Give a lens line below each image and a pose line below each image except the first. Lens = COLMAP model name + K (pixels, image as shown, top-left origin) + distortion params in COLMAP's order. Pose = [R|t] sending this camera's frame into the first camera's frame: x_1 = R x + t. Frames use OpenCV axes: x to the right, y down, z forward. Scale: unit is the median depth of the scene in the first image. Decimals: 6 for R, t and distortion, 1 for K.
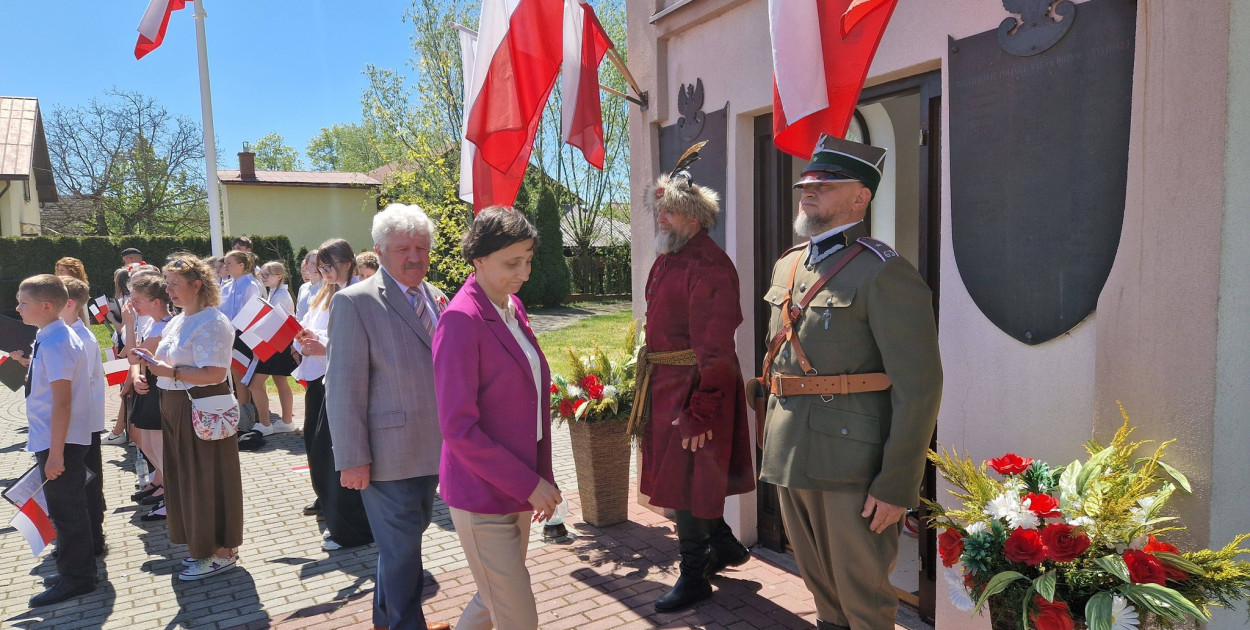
lens RADIAL K [[876.1, 0, 625.0], [0, 876.1, 315.0], [0, 0, 1]] dist [0.084560, -0.088806]
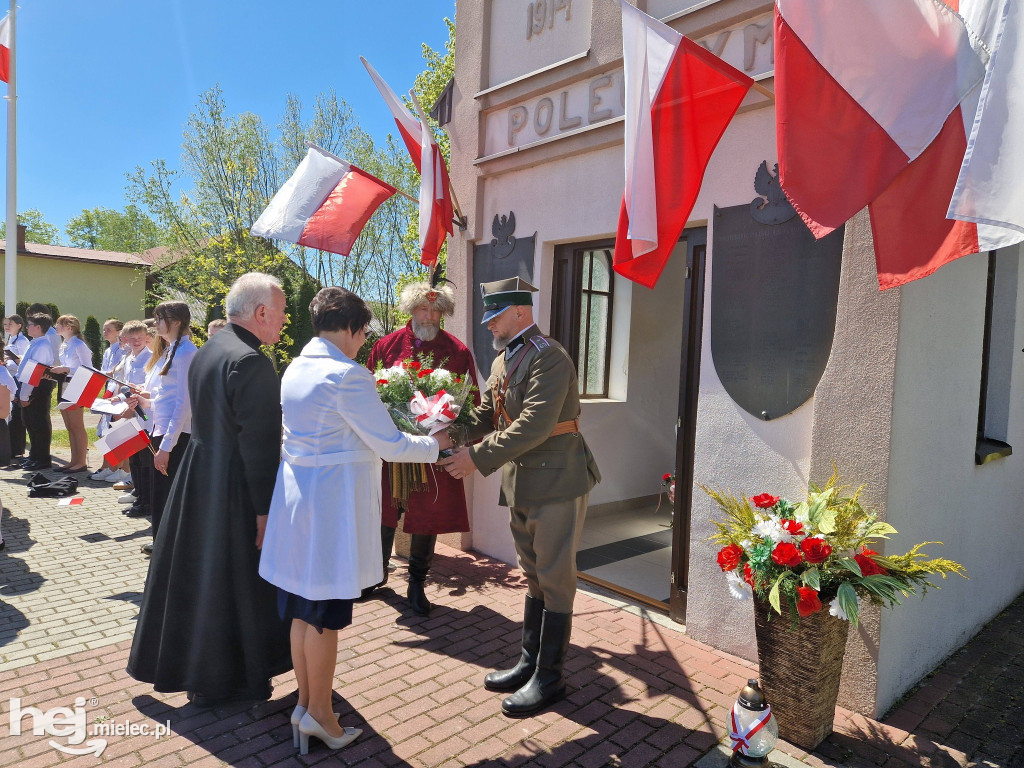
lens RADIAL K [[719.0, 0, 511.0], [0, 719.0, 369.8], [0, 0, 1]] dist [0.112287, -0.130472]
pose [[0.963293, 0.059568, 0.261759, -0.178523], [-0.048065, 0.997585, -0.050139, 0.020801], [-0.264114, 0.035717, 0.963830, -0.030617]]
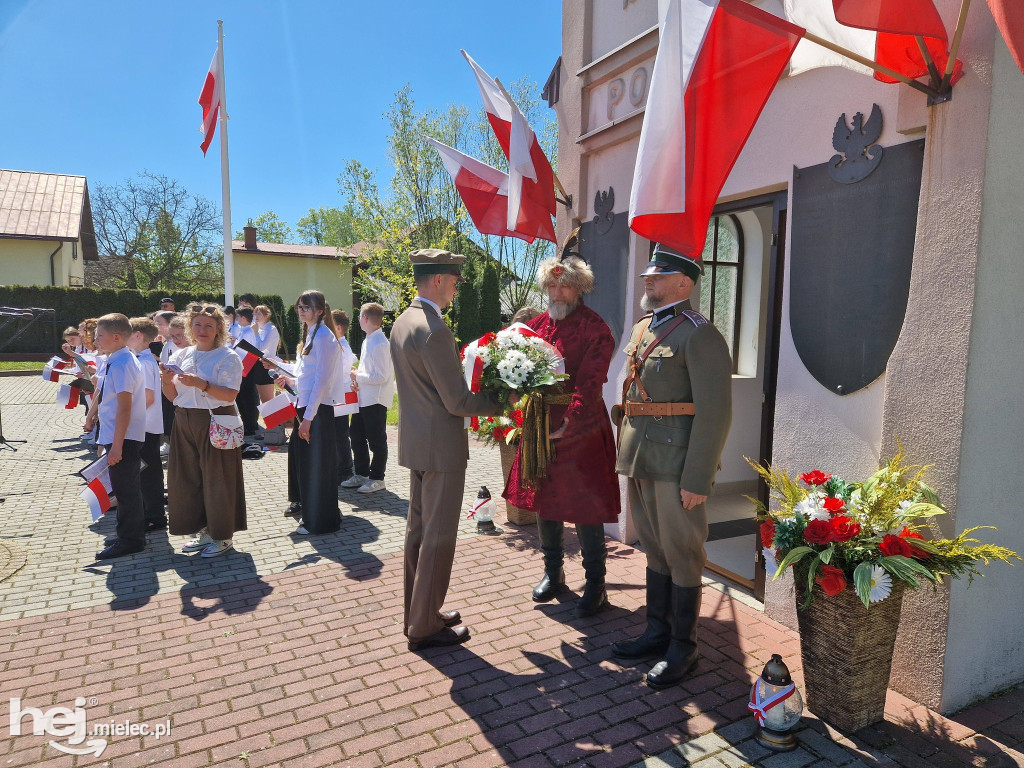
lens RADIAL K [[741.6, 0, 537.6], [0, 741.6, 385.1], [0, 0, 1]] dist [0.091218, -0.110609]
pose [[0.998821, 0.045628, -0.016602, 0.006326], [-0.045441, 0.998901, 0.011471, 0.017713], [0.017107, -0.010703, 0.999796, -0.111412]]
